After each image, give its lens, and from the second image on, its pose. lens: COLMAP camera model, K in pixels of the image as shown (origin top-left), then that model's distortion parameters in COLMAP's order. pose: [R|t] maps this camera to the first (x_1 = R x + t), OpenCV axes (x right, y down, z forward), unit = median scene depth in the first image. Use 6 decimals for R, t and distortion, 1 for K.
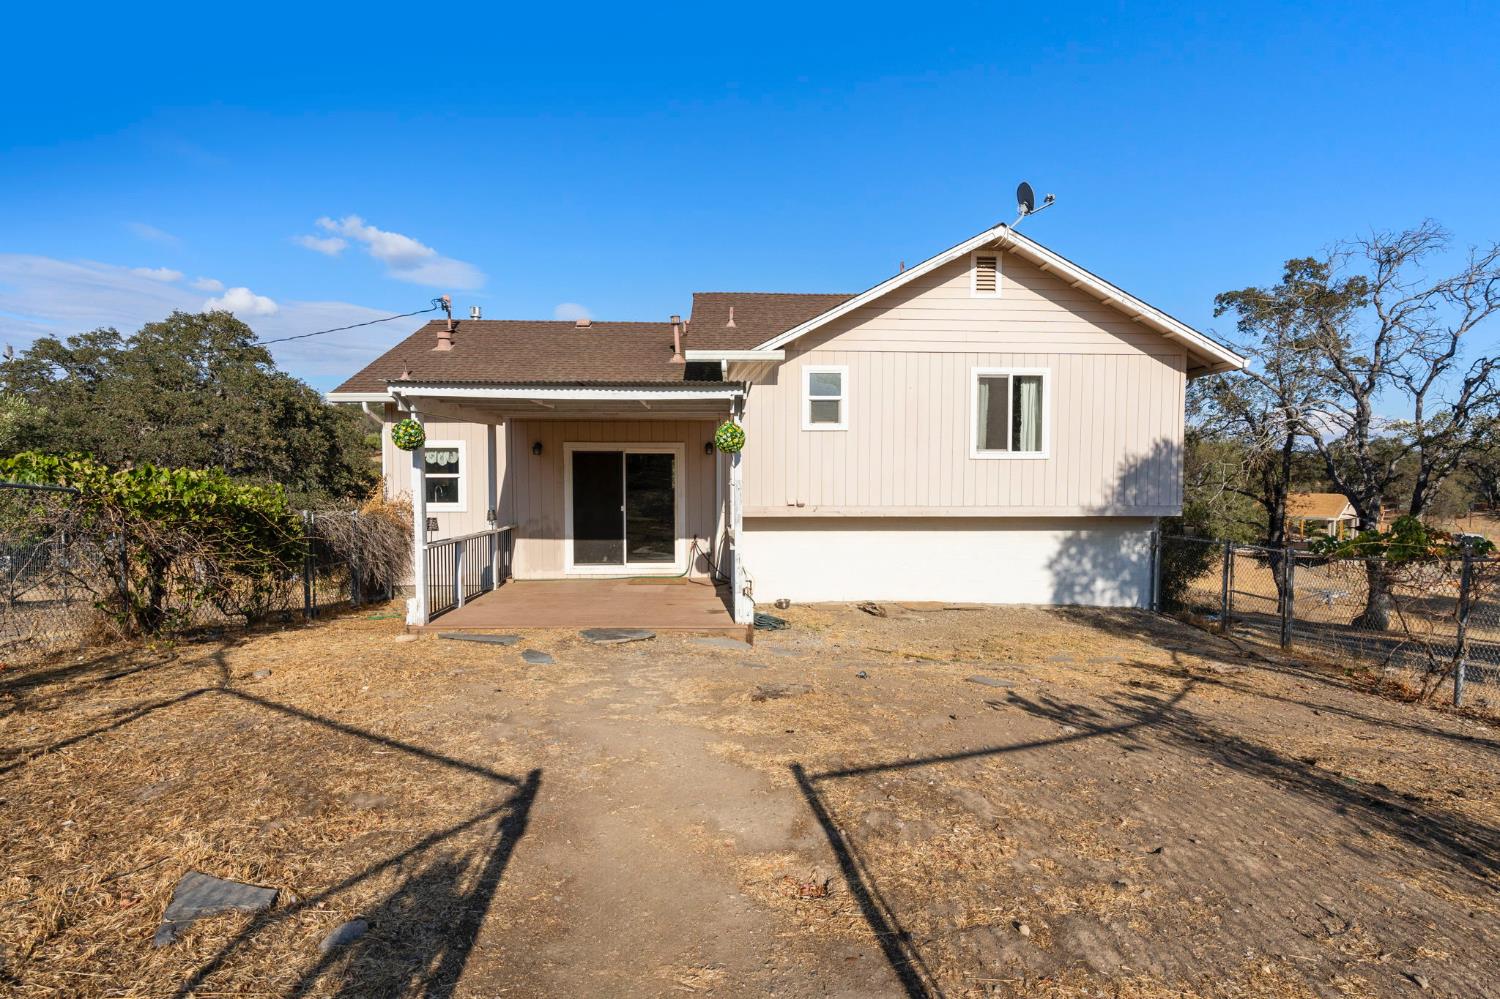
lens RADIAL K [[691.1, 0, 744.3], [0, 691.1, 506.2], [0, 0, 1]] dist [-0.001823, 0.000359]
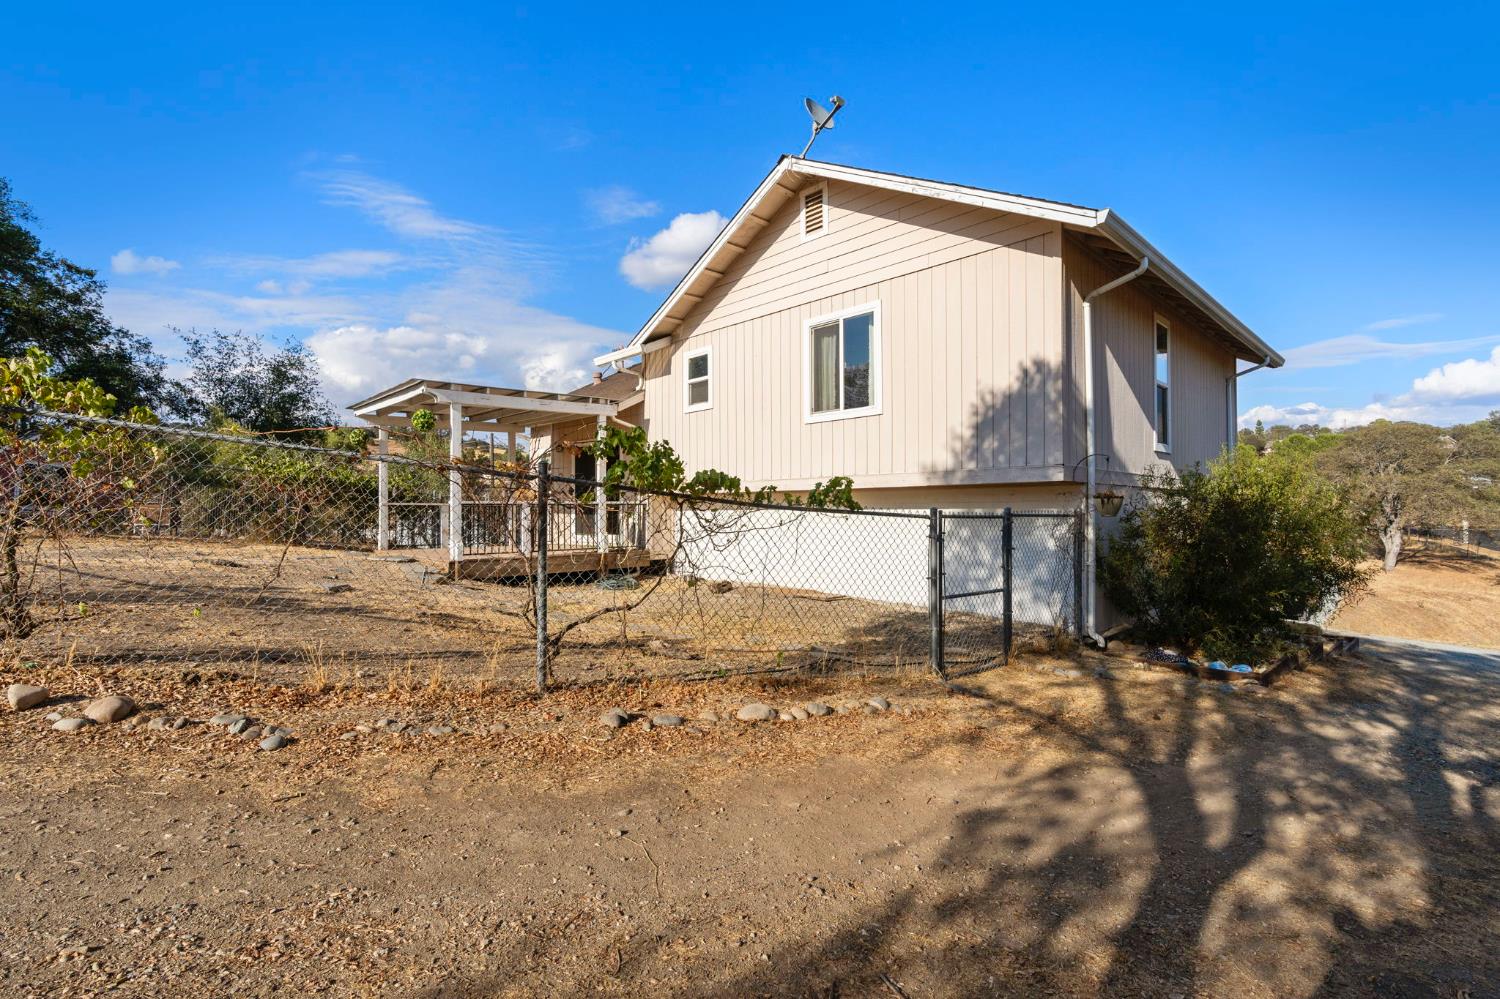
lens RADIAL K [[691.1, 0, 744.3], [0, 691.1, 506.2], [0, 0, 1]] dist [-0.001823, 0.000359]
pose [[0.663227, -0.021264, -0.748116, 0.916906], [-0.020476, 0.998707, -0.046540, 0.079383], [0.748138, 0.046185, 0.661933, 0.357956]]
